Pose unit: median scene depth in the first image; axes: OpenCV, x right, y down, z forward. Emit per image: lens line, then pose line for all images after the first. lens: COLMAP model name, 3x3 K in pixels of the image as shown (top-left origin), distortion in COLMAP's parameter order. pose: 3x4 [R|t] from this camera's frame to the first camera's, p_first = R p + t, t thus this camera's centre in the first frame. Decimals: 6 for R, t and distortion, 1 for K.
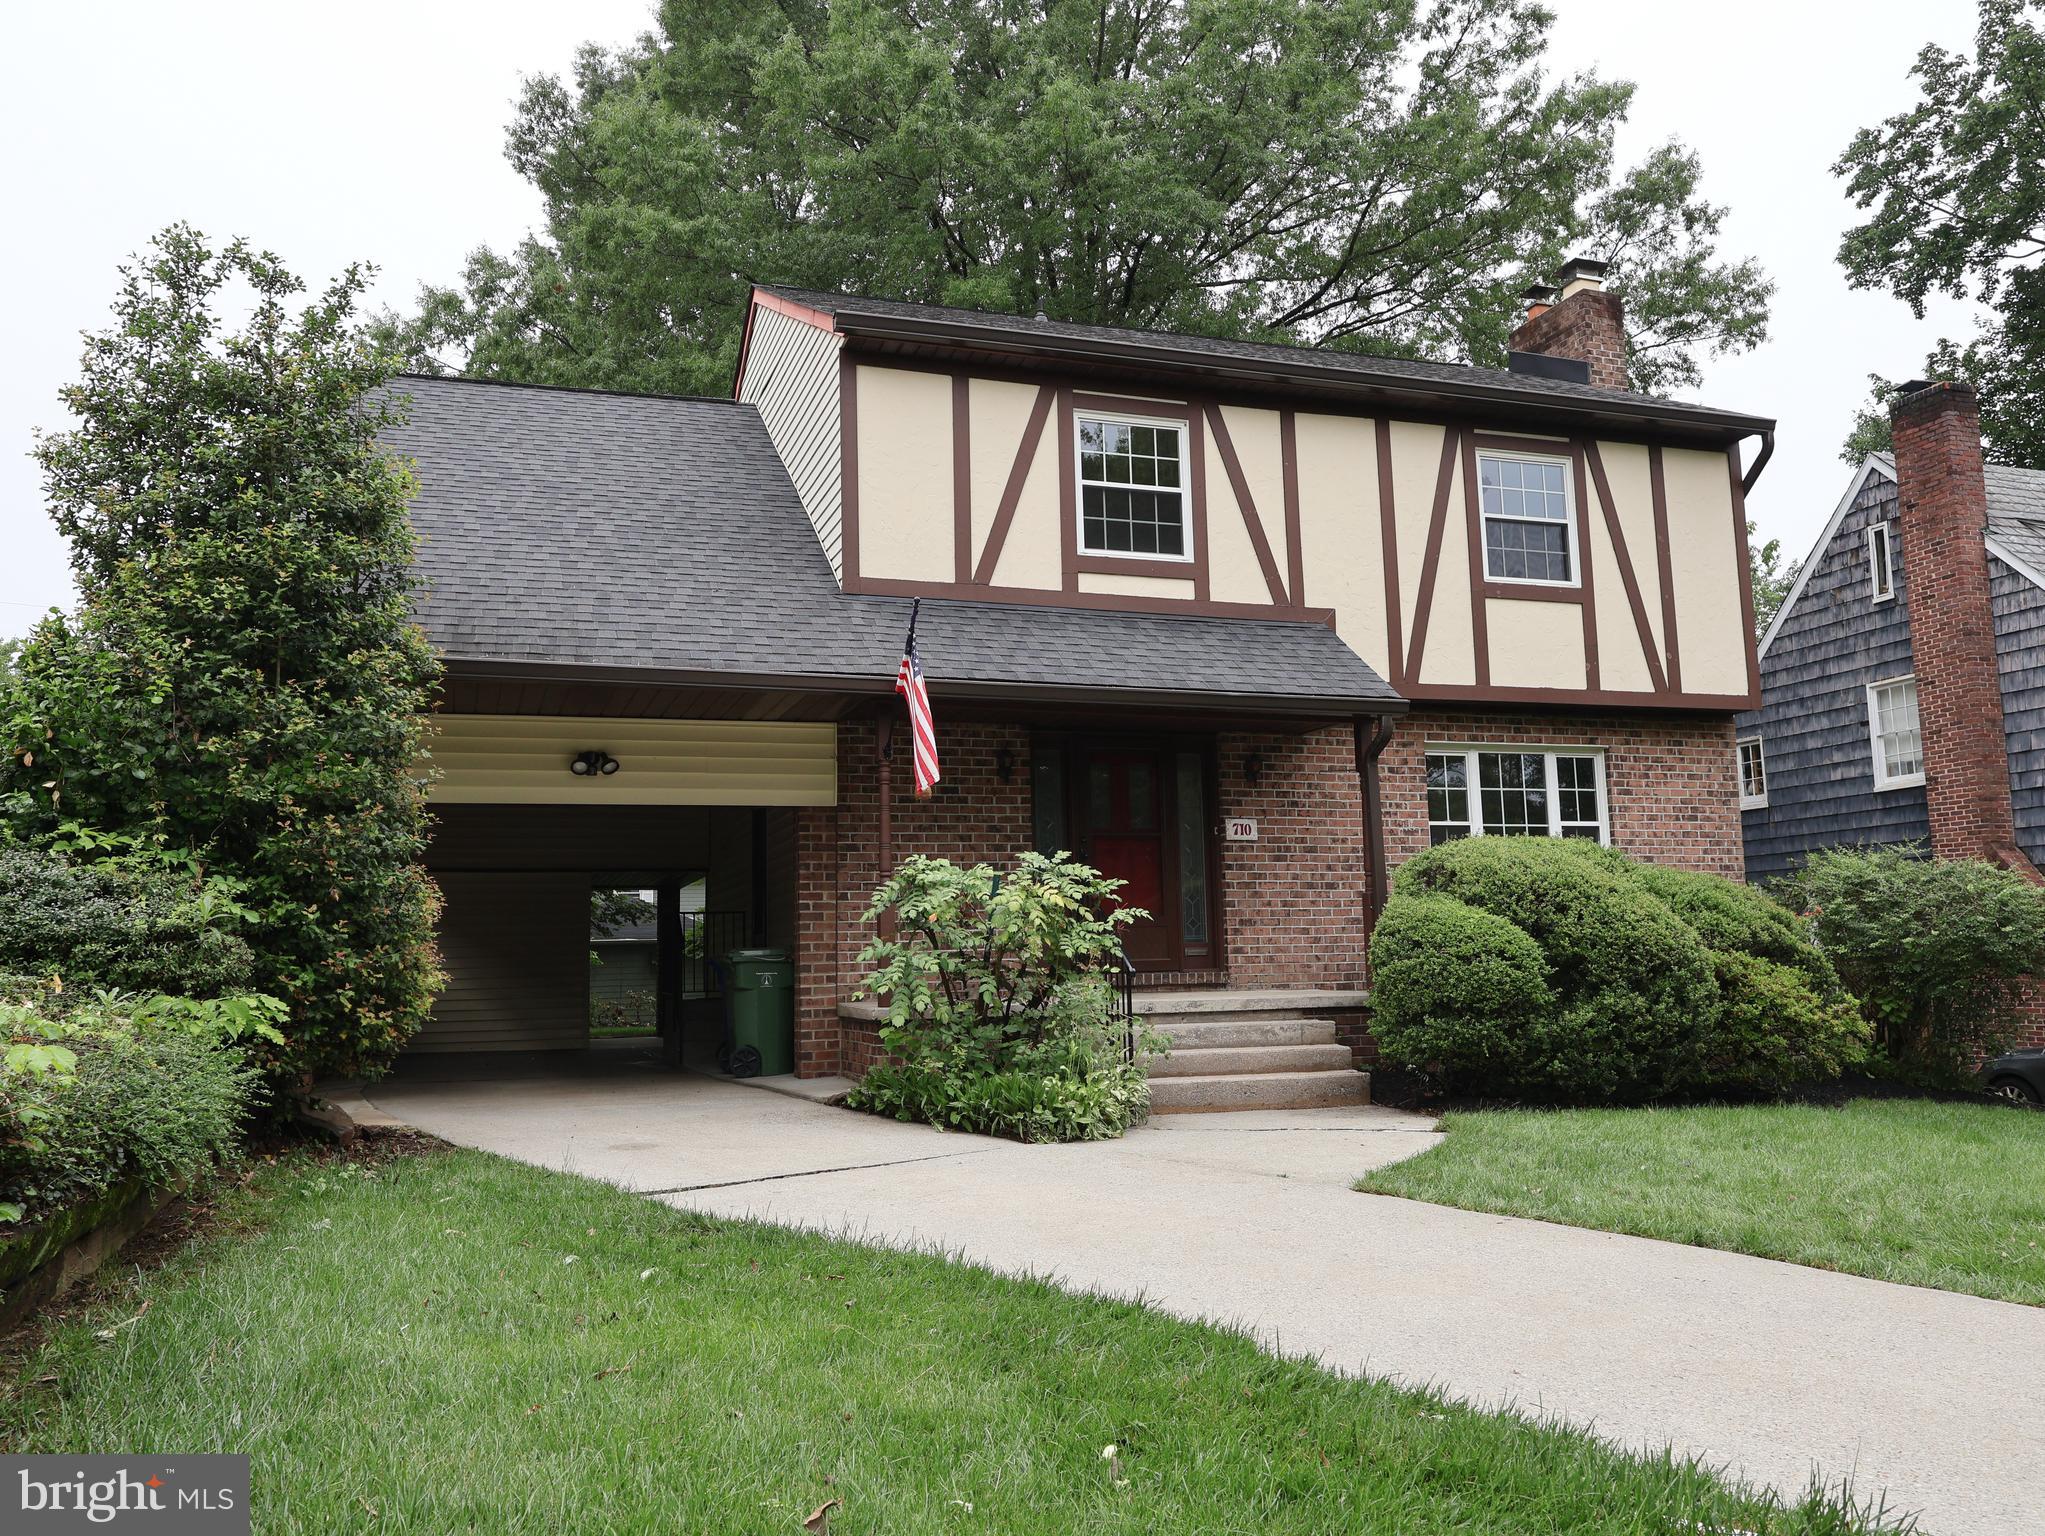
lens RADIAL K [[1568.4, 0, 1015.7], [0, 1568.4, 773.6], [0, 0, 1]] dist [0.012954, -0.005966]
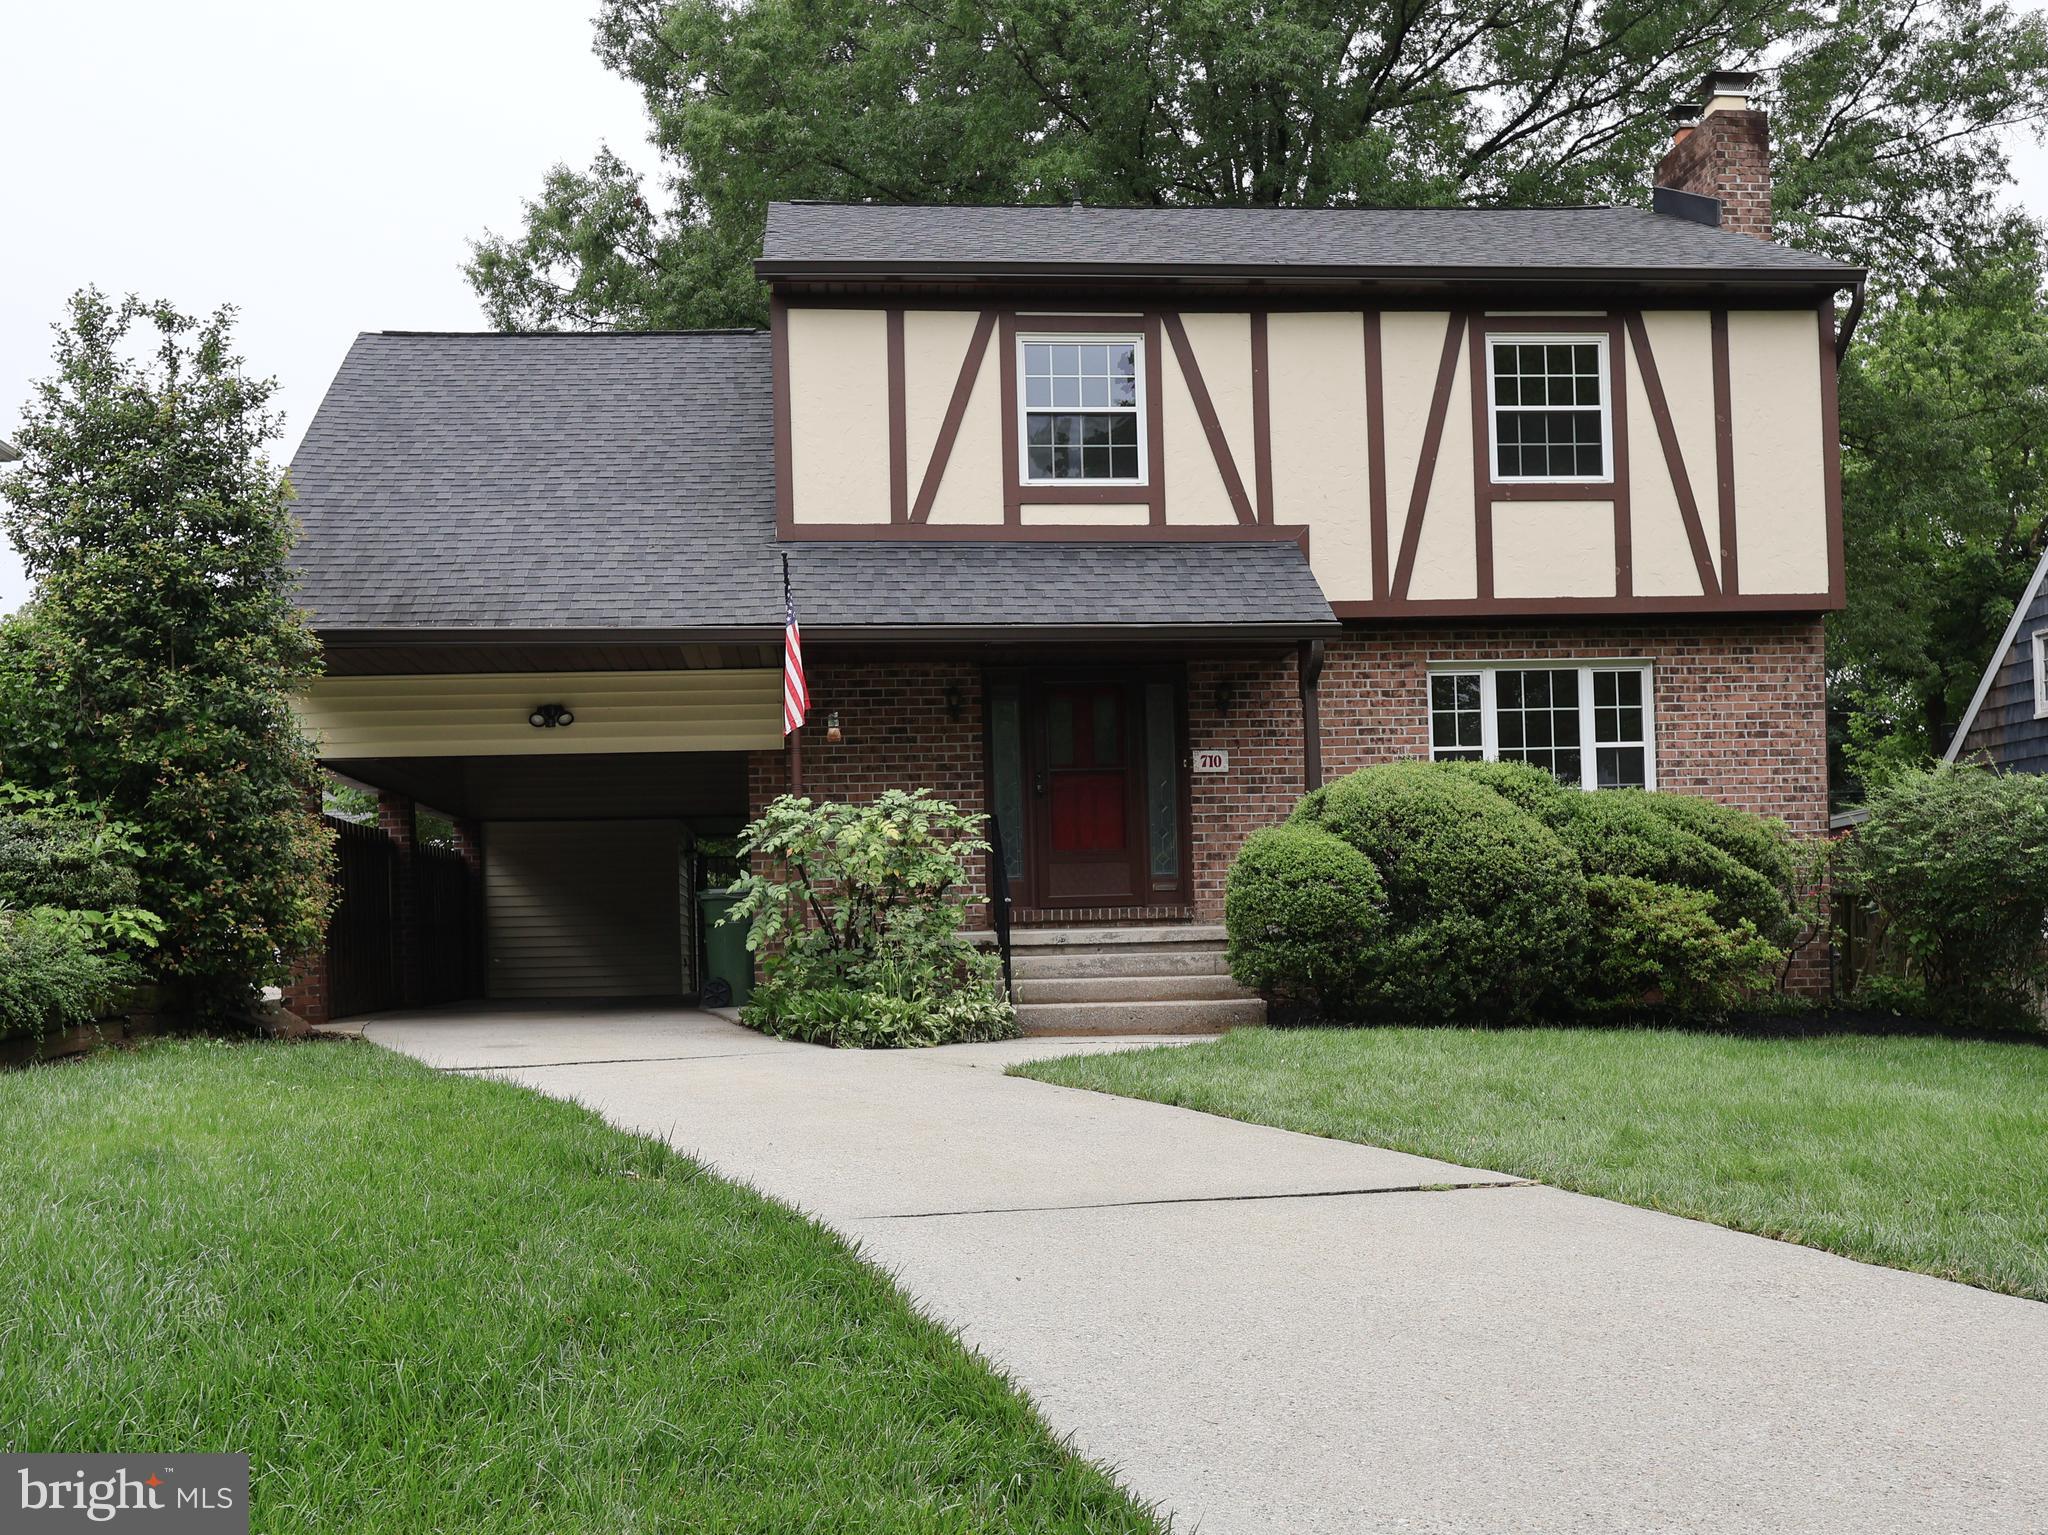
lens RADIAL K [[1945.8, 0, 995.0], [0, 1945.8, 918.2], [0, 0, 1]] dist [0.012141, 0.000000]
pose [[0.972792, -0.006741, -0.231583, 0.311918], [0.033003, 0.993415, 0.109713, -0.004723], [0.229318, -0.114370, 0.966609, -0.220042]]
